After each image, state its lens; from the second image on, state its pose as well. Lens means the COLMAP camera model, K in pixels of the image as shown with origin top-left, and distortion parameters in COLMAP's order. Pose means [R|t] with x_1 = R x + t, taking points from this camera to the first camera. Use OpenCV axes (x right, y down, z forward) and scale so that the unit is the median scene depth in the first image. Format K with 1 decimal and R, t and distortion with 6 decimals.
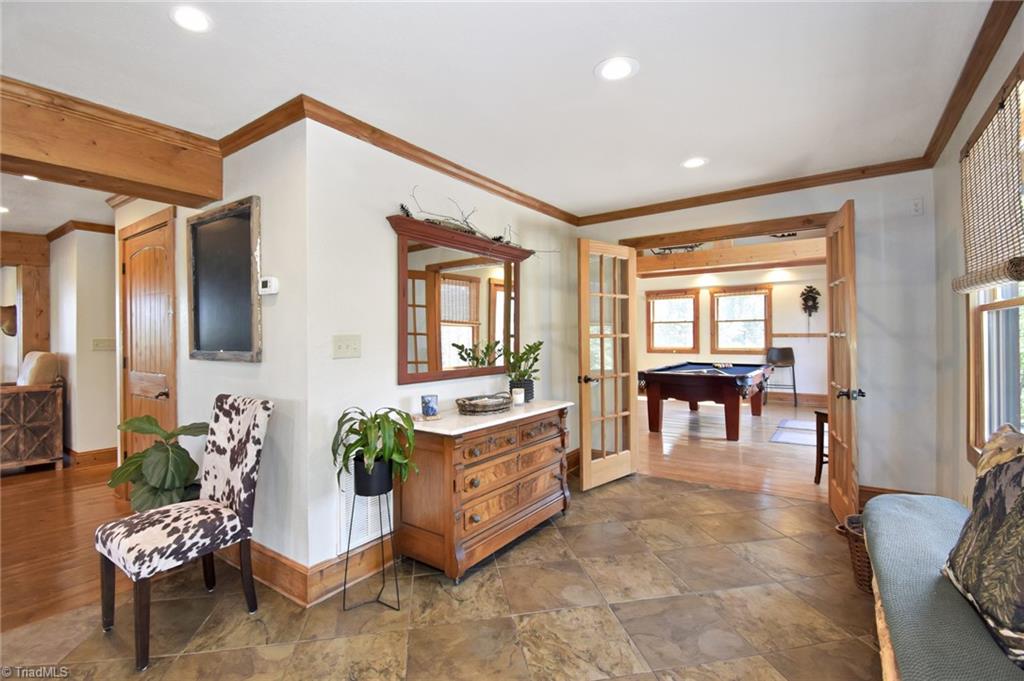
lens RADIAL K [[466.4, 0, 506.9], [0, 466.4, 336.1], [0, 0, 1]] dist [0.000197, -0.010223]
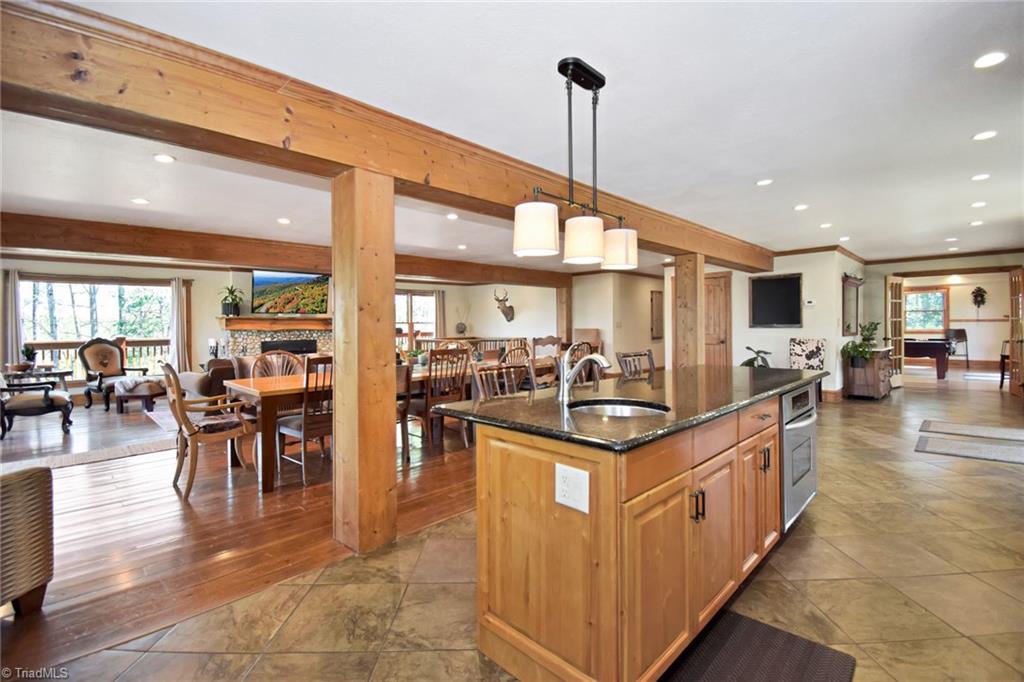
lens RADIAL K [[466.4, 0, 515.5], [0, 466.4, 331.3], [0, 0, 1]] dist [0.000197, -0.010223]
pose [[0.987070, -0.000810, -0.160290, -0.563467], [0.002798, 0.999922, 0.012179, 0.010806], [0.160268, -0.012470, 0.986995, -0.679236]]
